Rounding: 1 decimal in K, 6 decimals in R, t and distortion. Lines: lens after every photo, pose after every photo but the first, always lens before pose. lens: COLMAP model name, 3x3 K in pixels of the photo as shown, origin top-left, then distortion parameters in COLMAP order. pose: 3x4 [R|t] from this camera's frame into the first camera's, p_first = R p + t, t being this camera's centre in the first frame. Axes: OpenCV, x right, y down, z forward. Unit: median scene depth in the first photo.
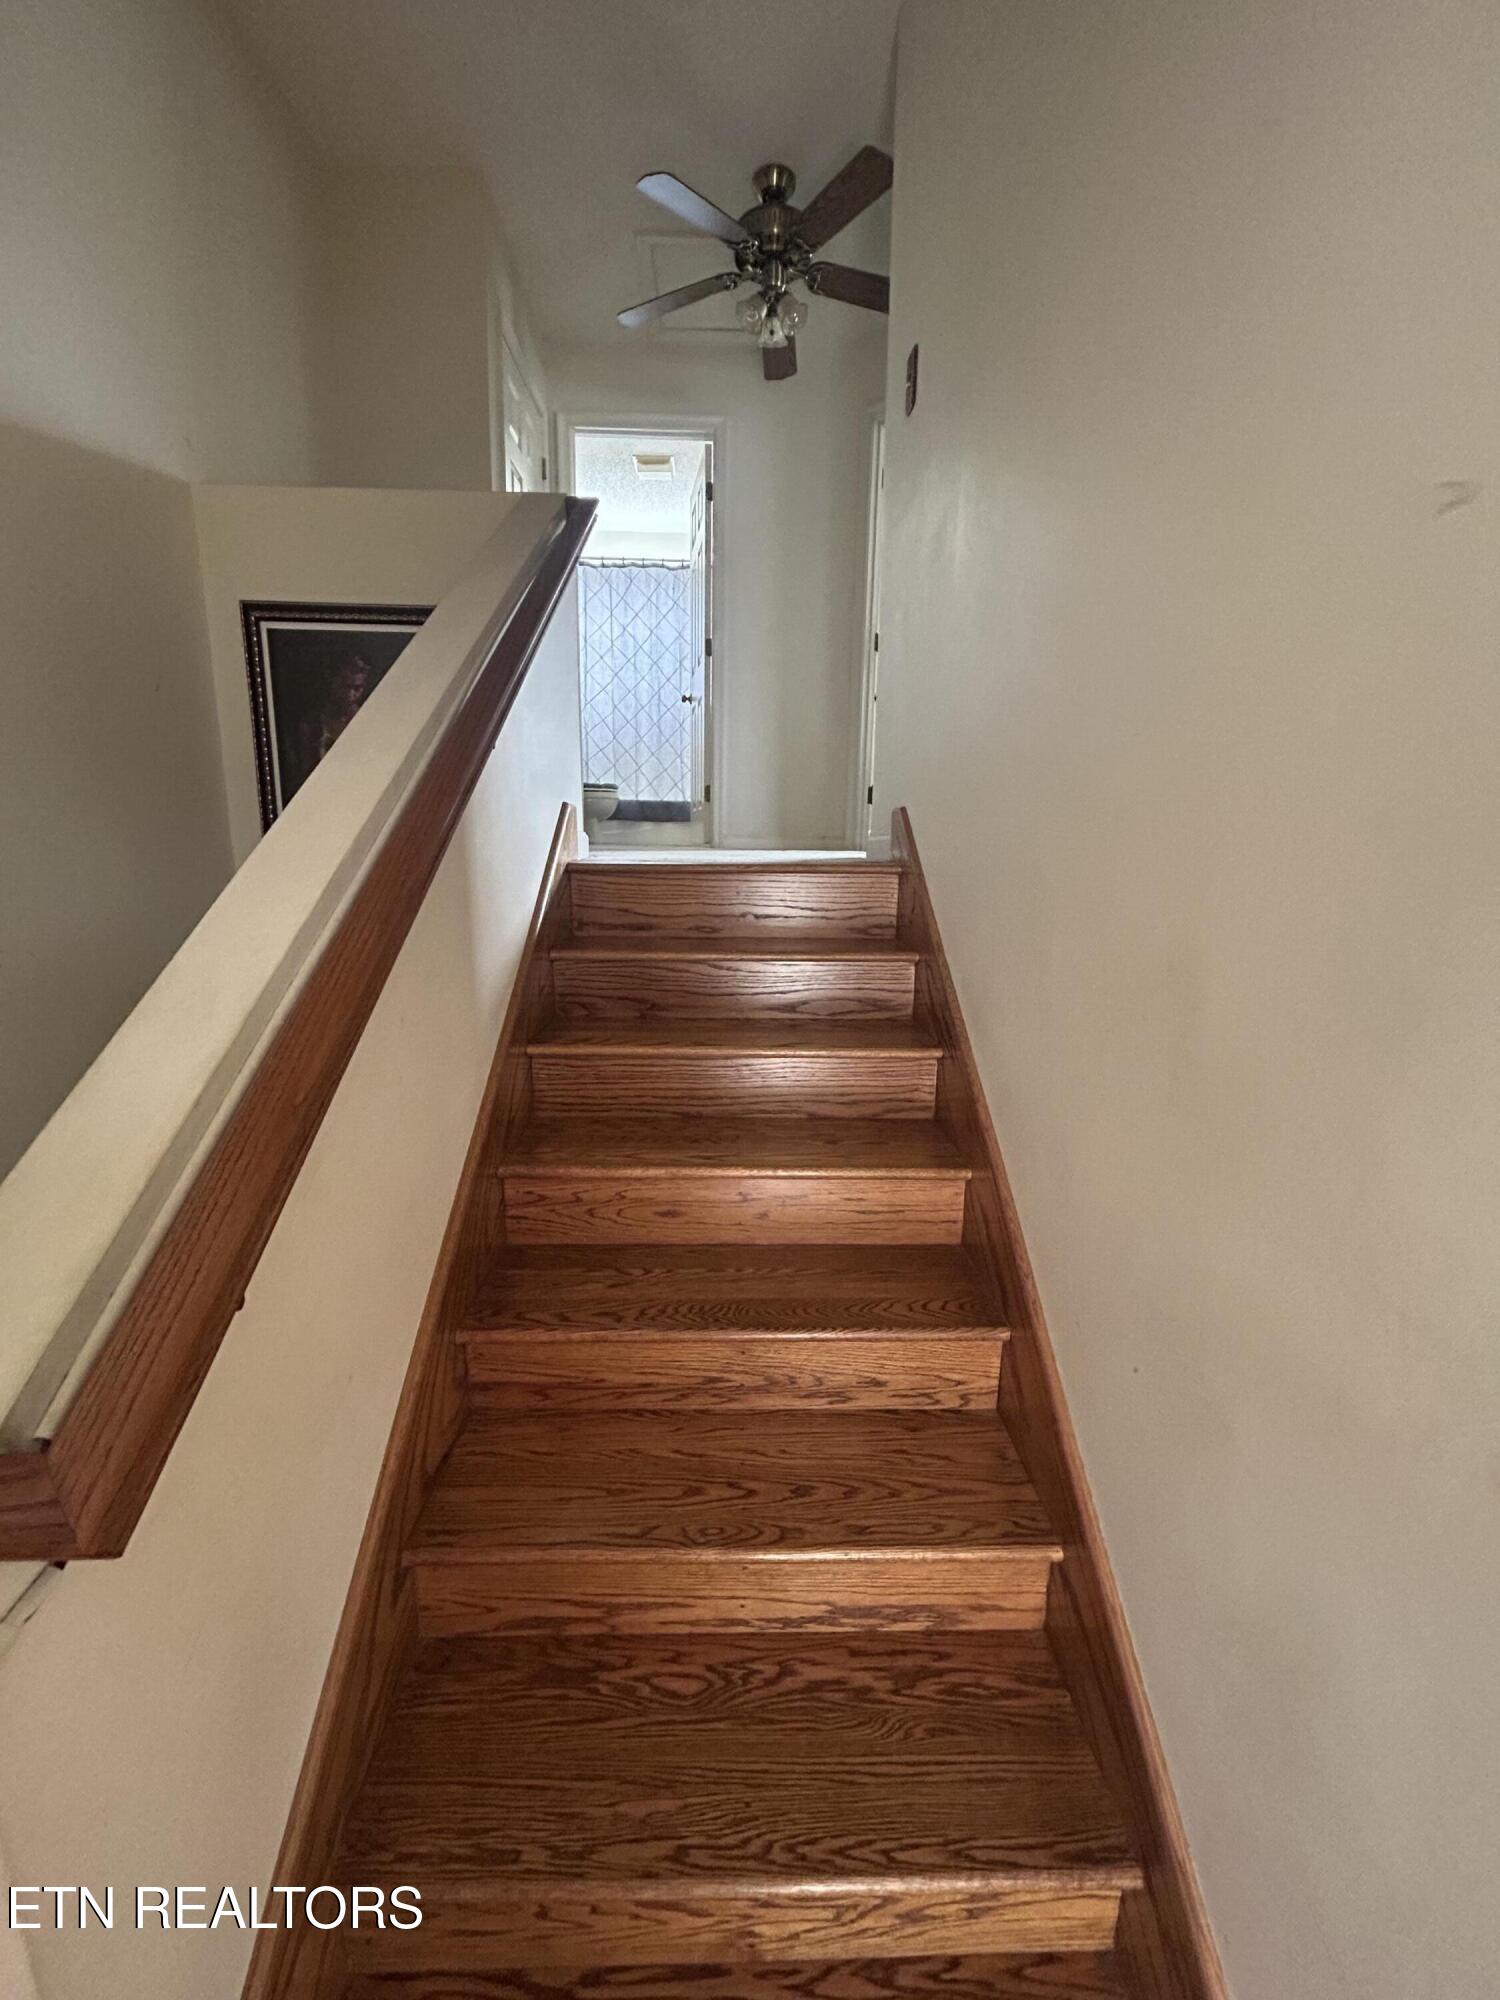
lens RADIAL K [[809.4, 0, 741.3], [0, 809.4, 994.7], [0, 0, 1]] dist [-0.002928, 0.001885]
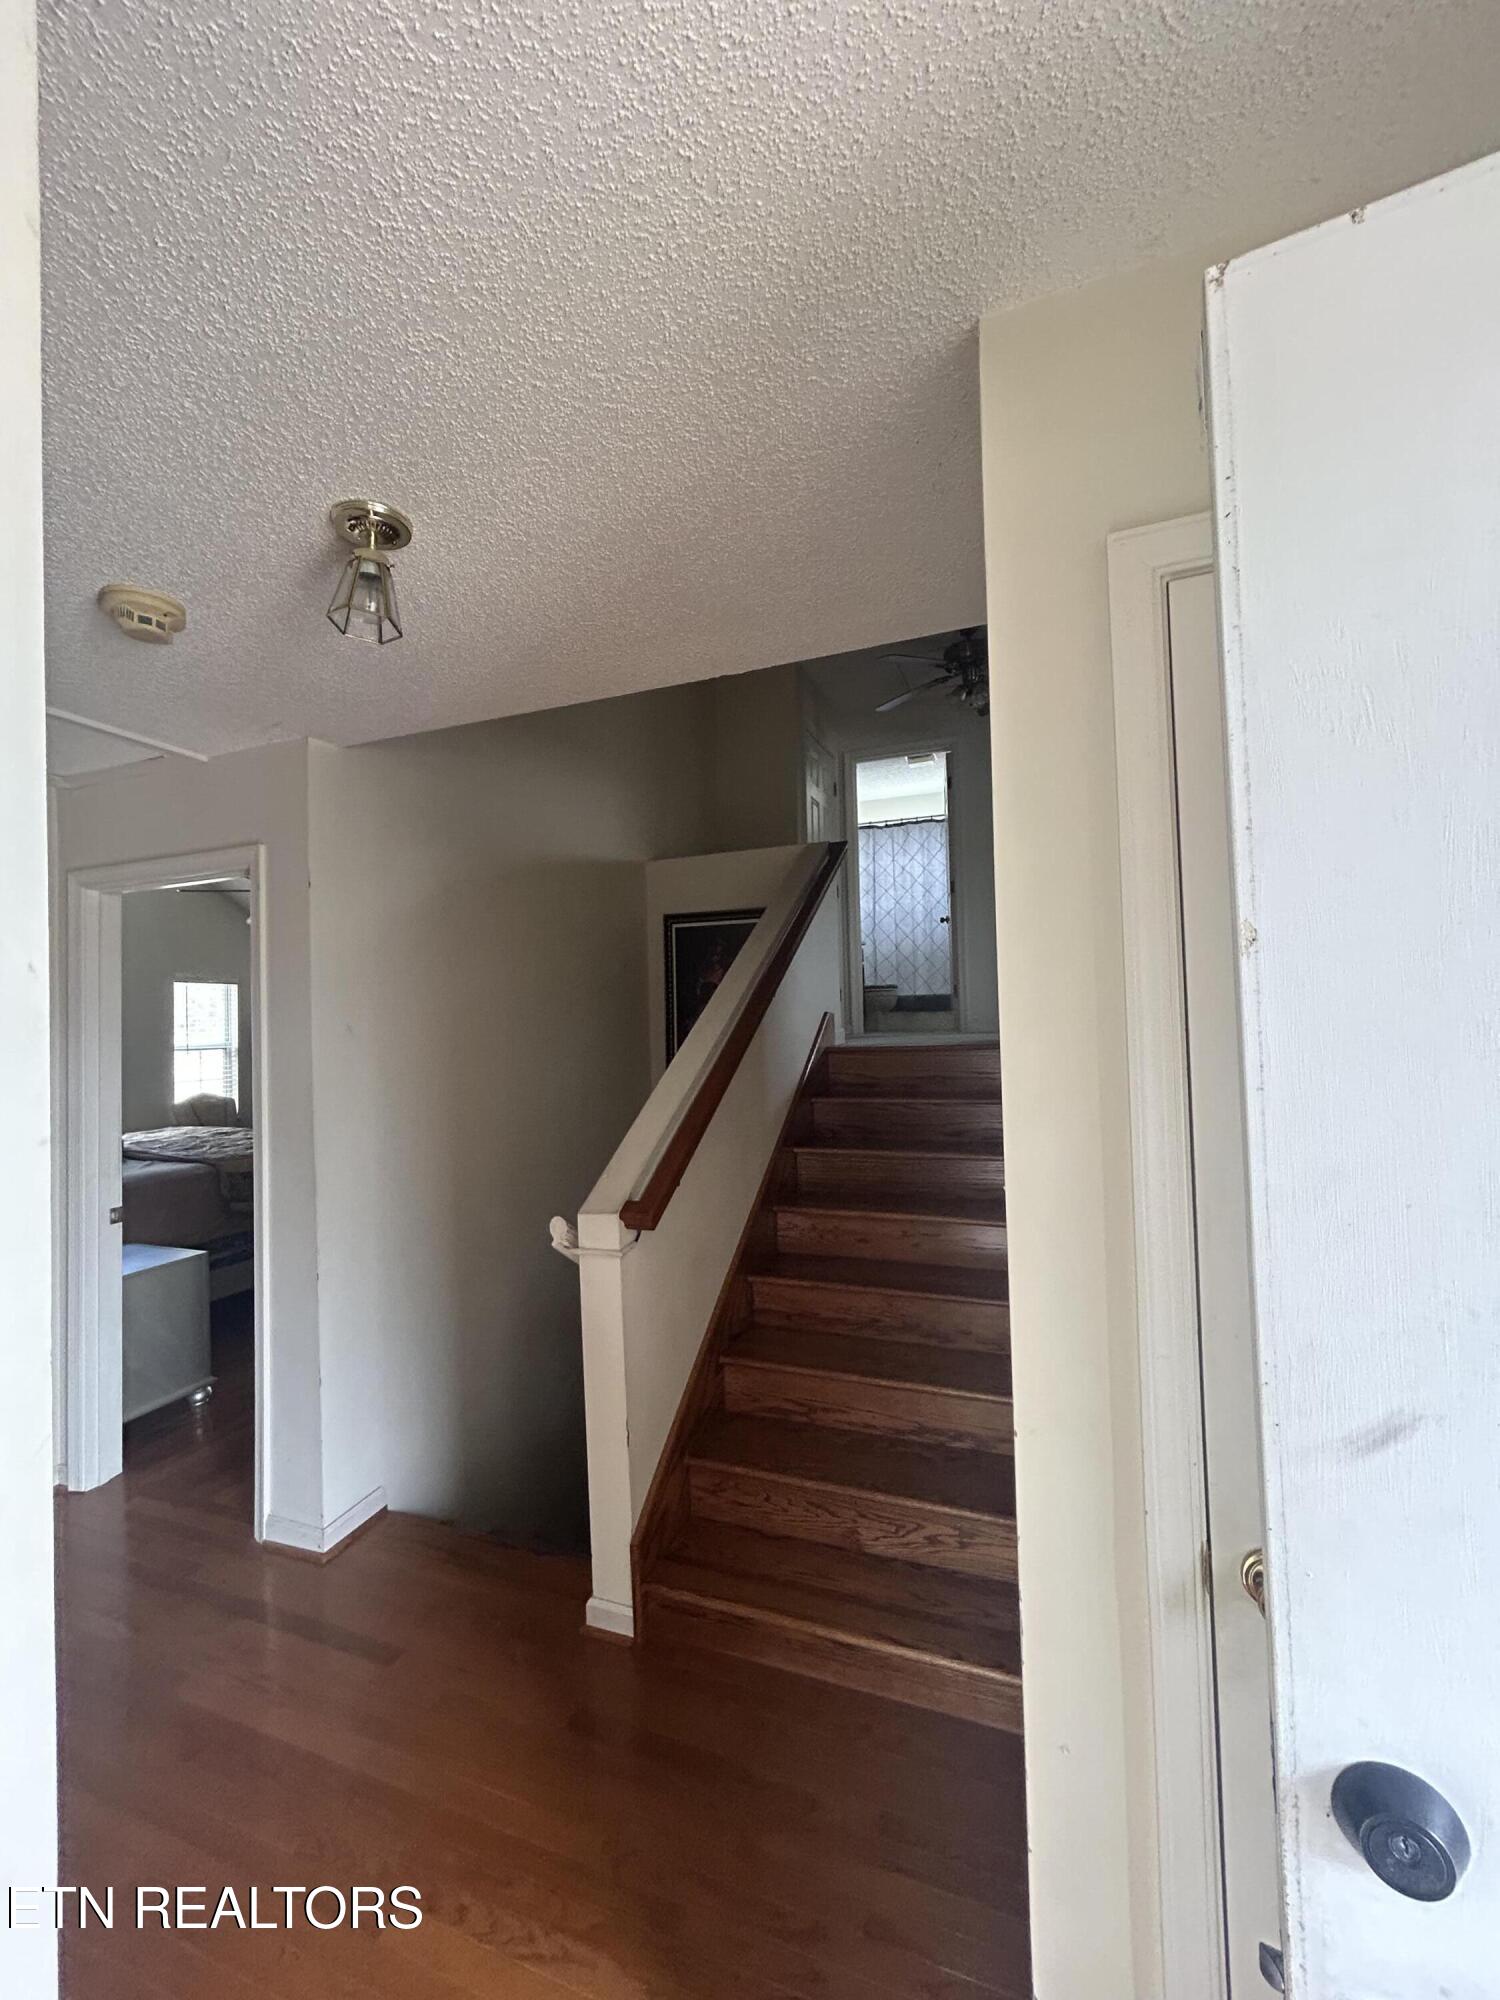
lens RADIAL K [[809.4, 0, 748.6], [0, 809.4, 998.9], [0, 0, 1]] dist [-0.002928, 0.001885]
pose [[0.925033, -0.045273, -0.377180, 0.266012], [-0.036695, 0.977582, -0.207335, 0.091005], [0.378111, 0.205632, 0.902634, -0.583351]]
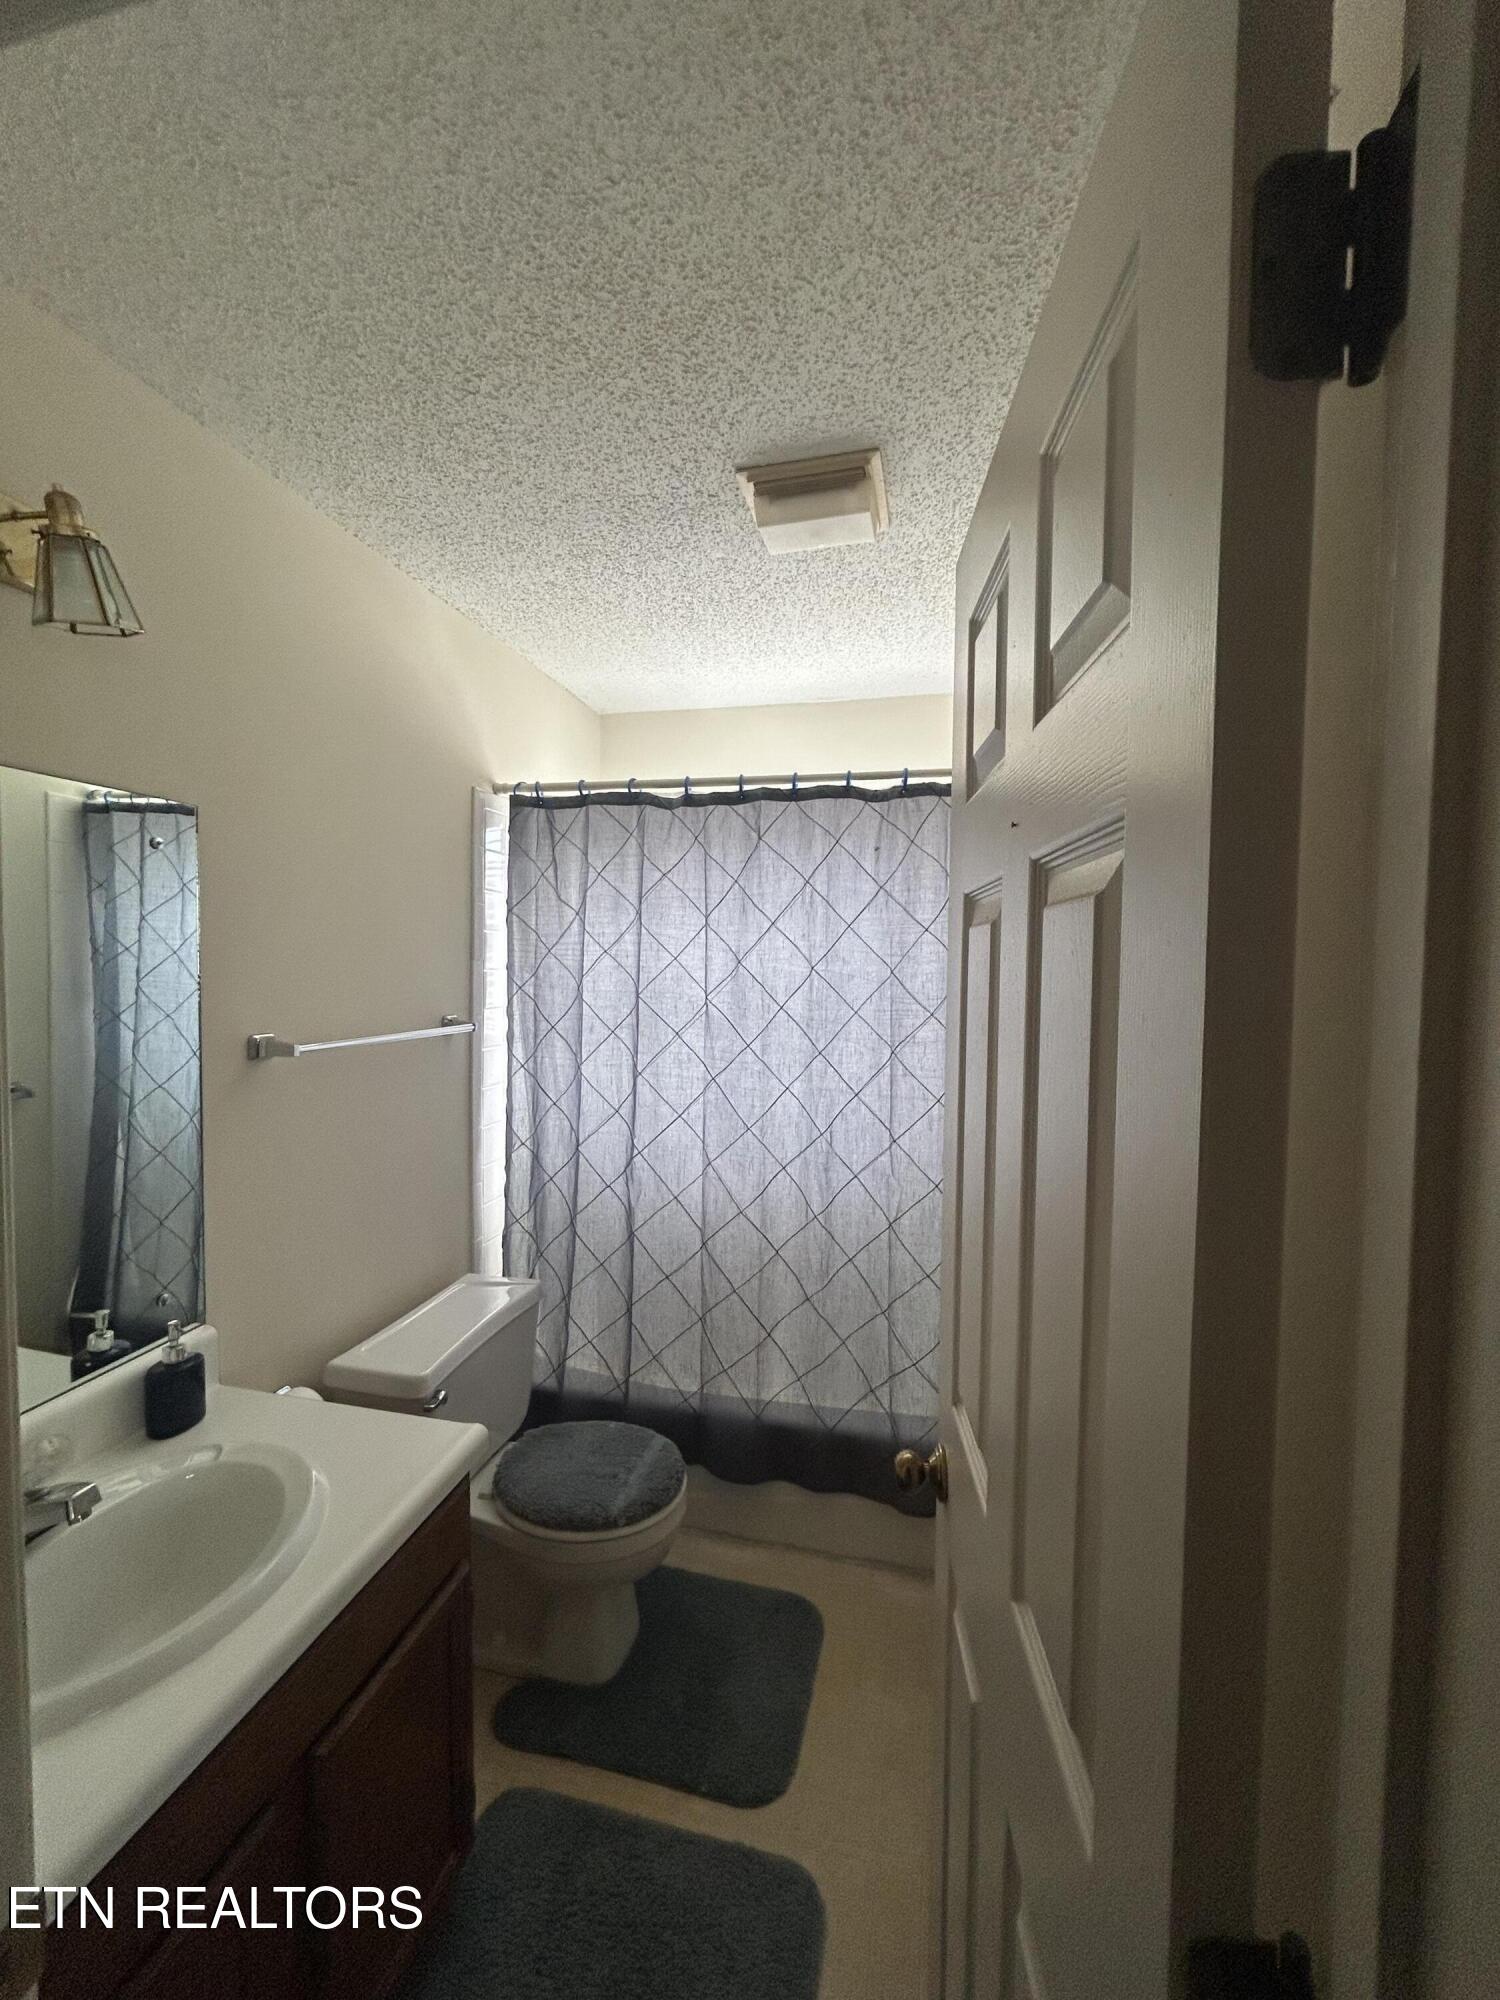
lens RADIAL K [[809.4, 0, 751.4], [0, 809.4, 1009.1], [0, 0, 1]] dist [-0.002928, 0.001885]
pose [[0.968153, 0.011482, -0.250094, -0.115199], [-0.048254, 0.988775, -0.141404, -0.920006], [0.245663, 0.148969, 0.957840, 1.588615]]
